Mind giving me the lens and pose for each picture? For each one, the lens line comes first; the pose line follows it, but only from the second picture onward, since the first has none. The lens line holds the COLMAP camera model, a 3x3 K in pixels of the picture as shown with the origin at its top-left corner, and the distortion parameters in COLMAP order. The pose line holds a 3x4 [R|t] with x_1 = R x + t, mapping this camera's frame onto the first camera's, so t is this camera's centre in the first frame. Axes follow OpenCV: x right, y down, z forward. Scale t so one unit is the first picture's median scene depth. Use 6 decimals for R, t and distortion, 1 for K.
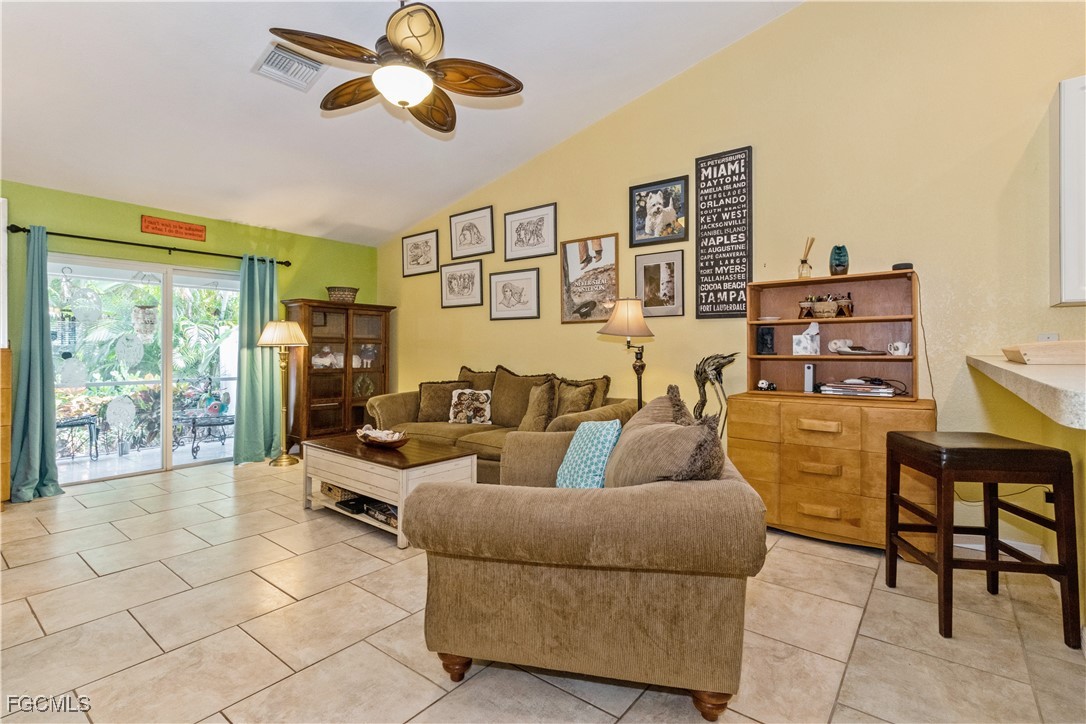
lens RADIAL K [[510.8, 0, 543.3], [0, 510.8, 355.2], [0, 0, 1]] dist [-0.000991, -0.000012]
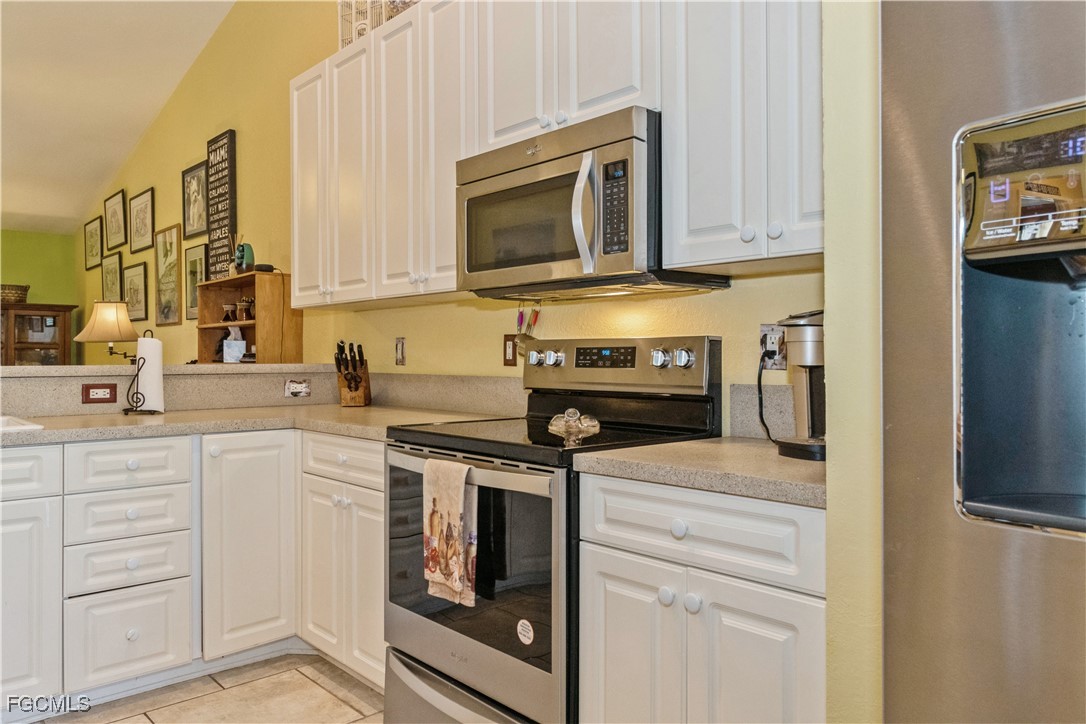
lens RADIAL K [[781.7, 0, 543.0], [0, 781.7, 361.8], [0, 0, 1]] dist [-0.000736, 0.000169]
pose [[0.985478, -0.003159, -0.169774, 0.946722], [0.003689, 0.999989, 0.002804, -0.001747], [0.169763, -0.003389, 0.985479, -0.213324]]
